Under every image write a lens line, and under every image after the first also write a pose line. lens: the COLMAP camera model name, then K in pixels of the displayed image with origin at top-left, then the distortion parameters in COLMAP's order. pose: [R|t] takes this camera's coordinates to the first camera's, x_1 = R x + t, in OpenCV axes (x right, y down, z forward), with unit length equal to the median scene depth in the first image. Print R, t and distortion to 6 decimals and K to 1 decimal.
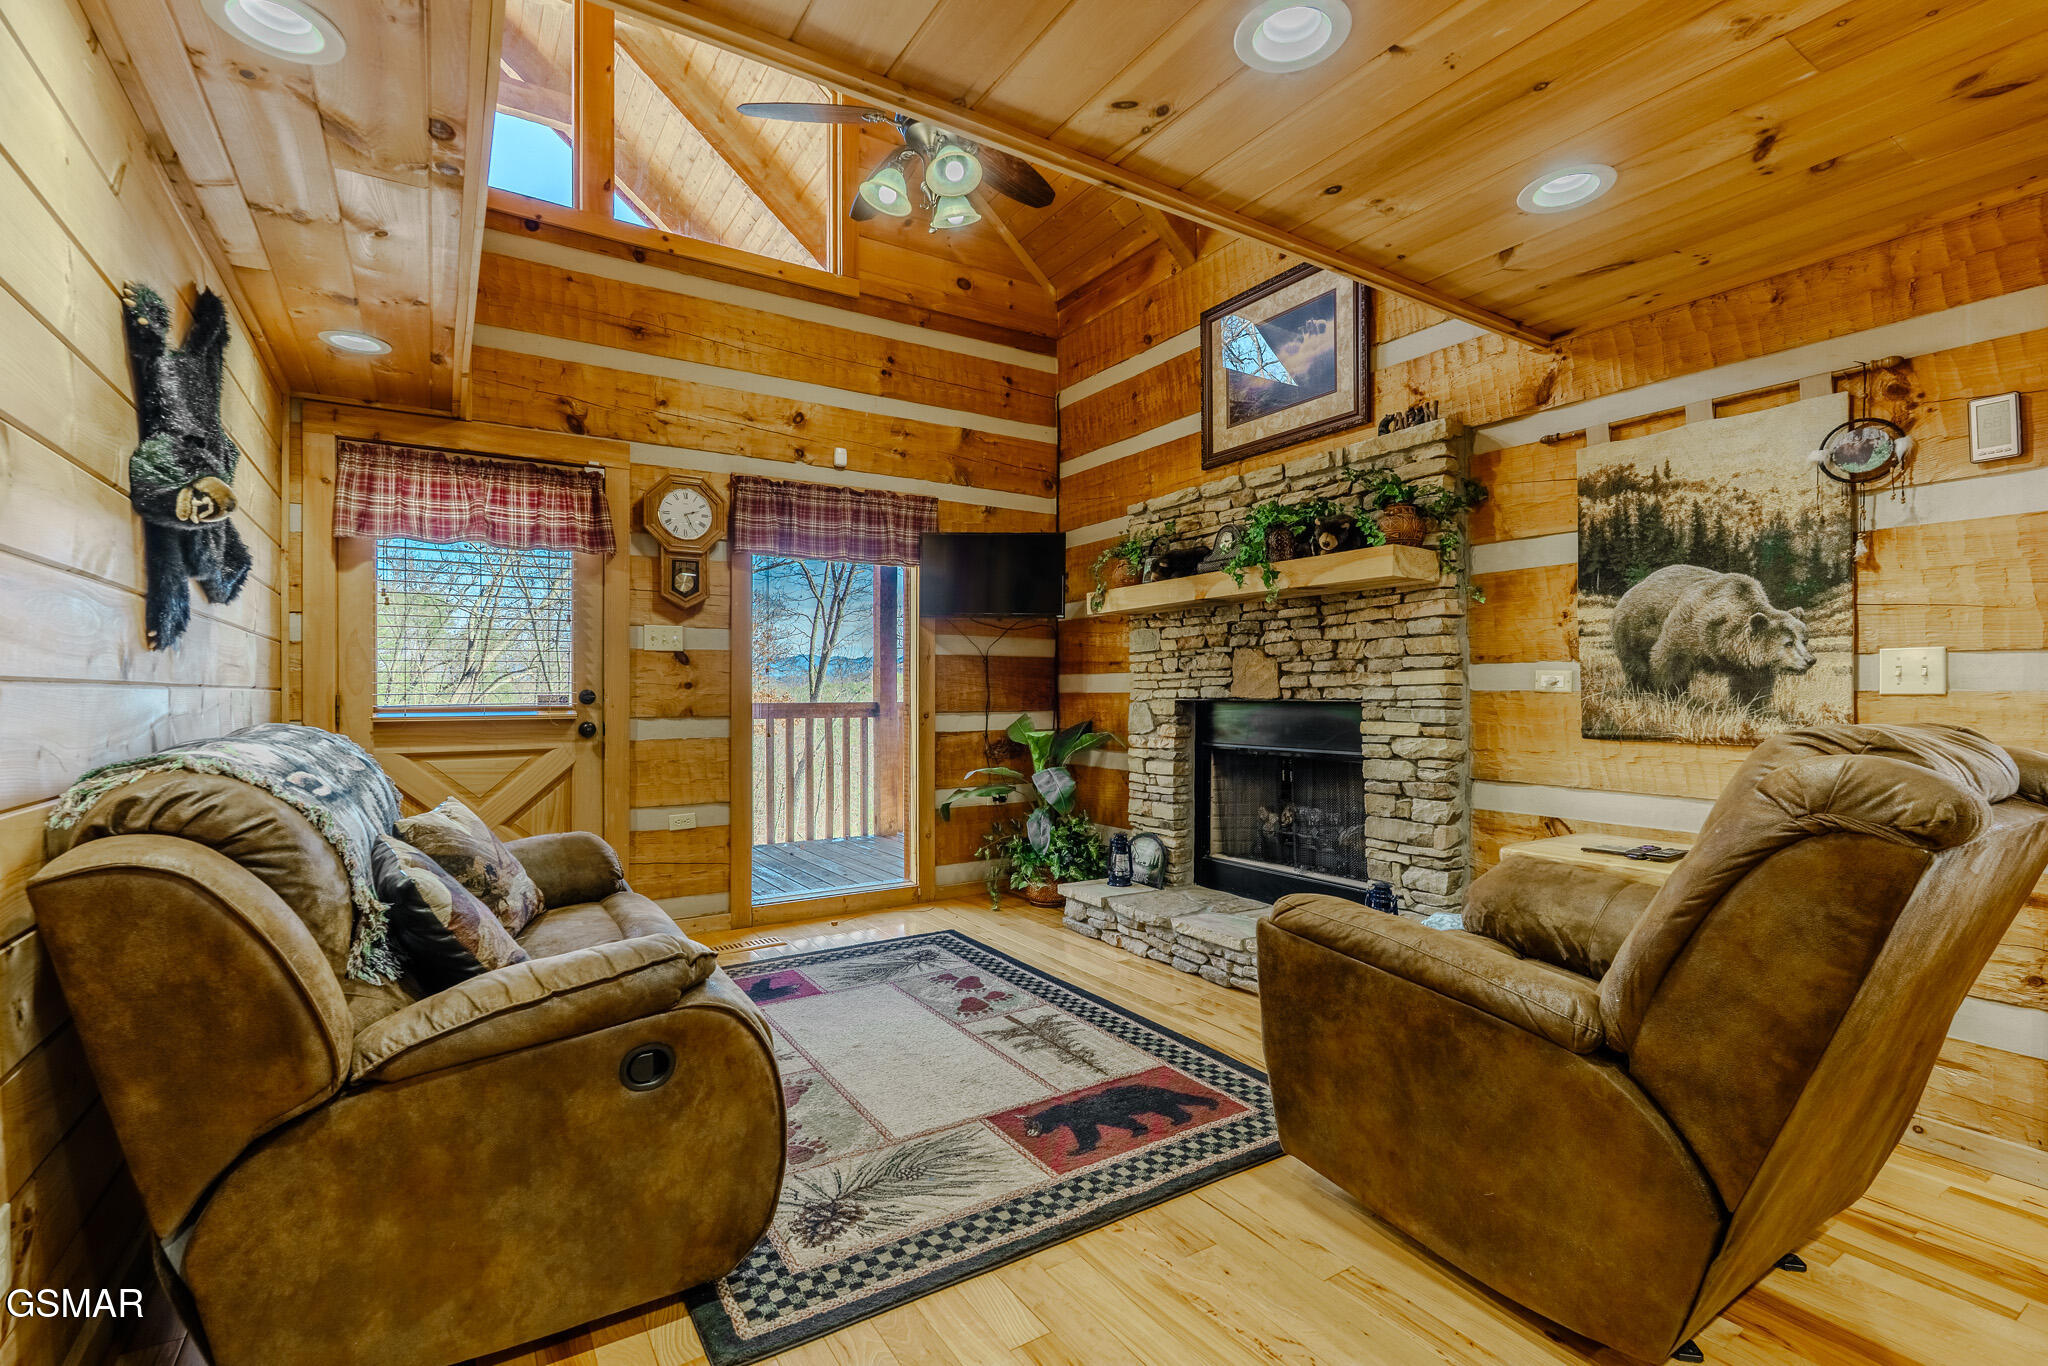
lens RADIAL K [[901.7, 0, 1034.7], [0, 901.7, 684.4], [0, 0, 1]] dist [-0.001398, 0.000664]
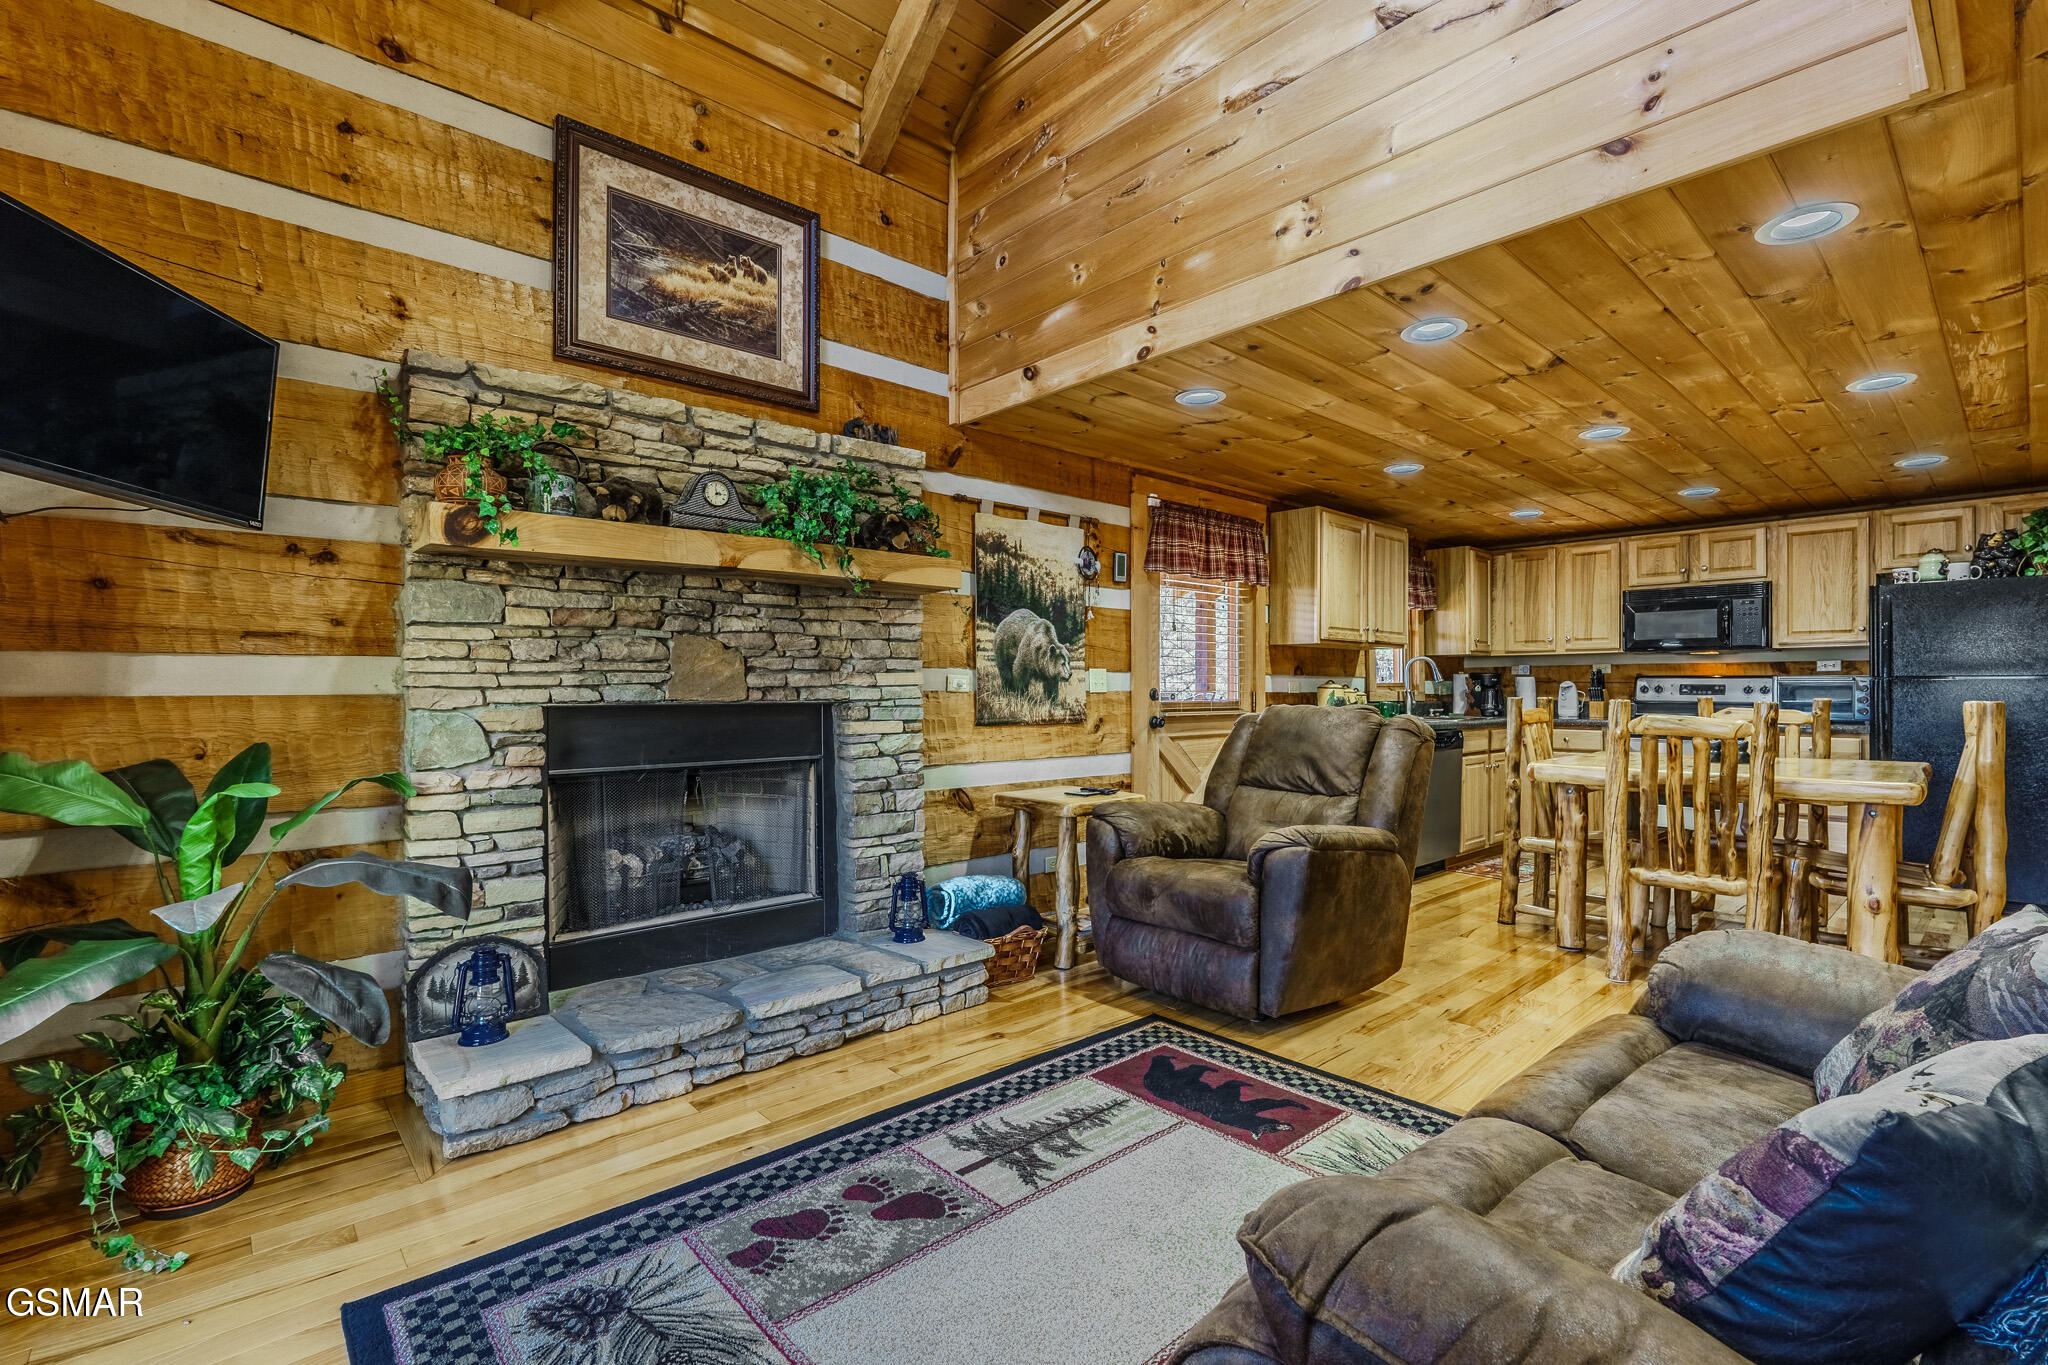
lens RADIAL K [[901.7, 0, 1034.7], [0, 901.7, 683.9], [0, 0, 1]] dist [-0.001398, 0.000664]
pose [[-0.138741, 0.006582, 0.990307, -0.689131], [-0.006917, 0.999947, -0.007615, 0.005916], [-0.990305, -0.007906, -0.138688, 1.010170]]
